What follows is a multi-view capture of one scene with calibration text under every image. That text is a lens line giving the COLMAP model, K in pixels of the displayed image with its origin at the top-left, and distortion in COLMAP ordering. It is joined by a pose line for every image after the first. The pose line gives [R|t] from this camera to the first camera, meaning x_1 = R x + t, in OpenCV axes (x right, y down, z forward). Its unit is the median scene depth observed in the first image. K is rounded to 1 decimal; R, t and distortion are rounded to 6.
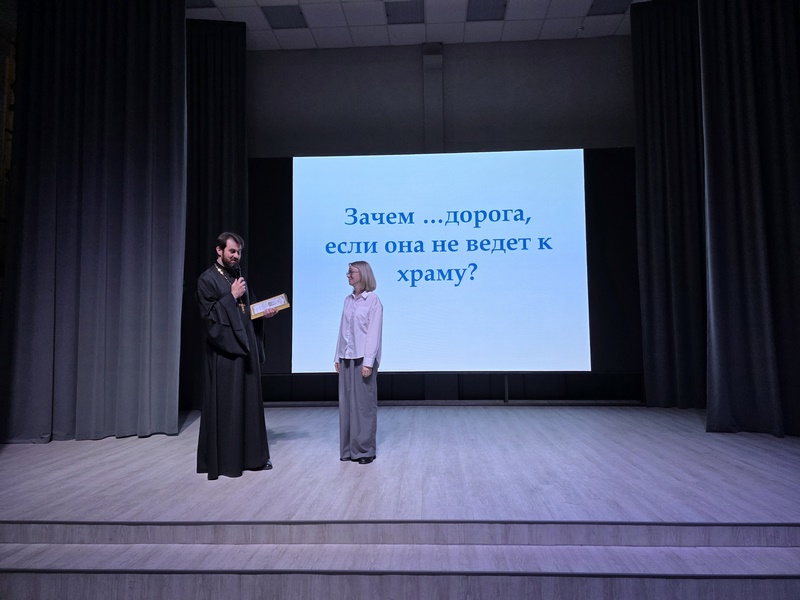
lens RADIAL K [[534.5, 0, 400.0], [0, 534.5, 300.0], [0, 0, 1]] dist [0.050030, -0.046082]
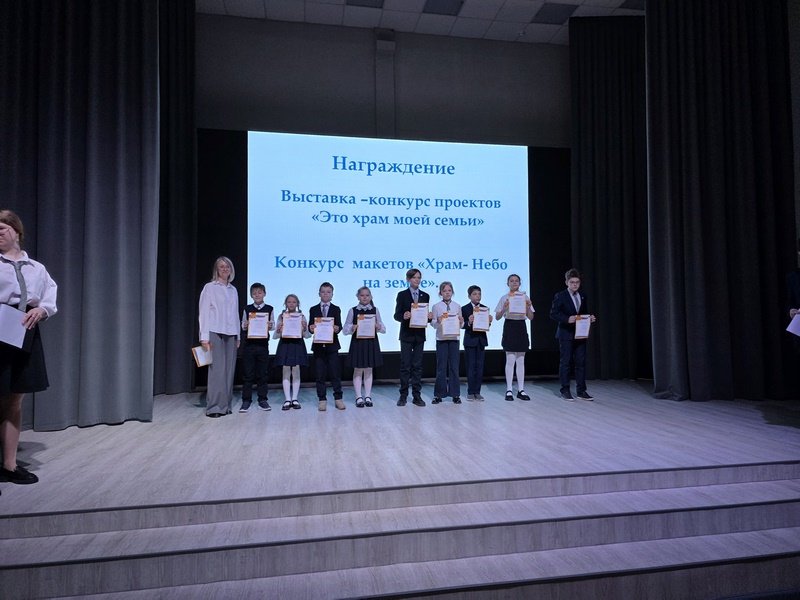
lens RADIAL K [[534.5, 0, 400.0], [0, 534.5, 300.0], [0, 0, 1]] dist [0.050030, -0.046082]
pose [[0.973039, 0.010520, 0.230401, -0.398367], [-0.016413, 0.999585, 0.023677, 0.020966], [-0.230056, -0.026820, 0.972808, -0.011854]]
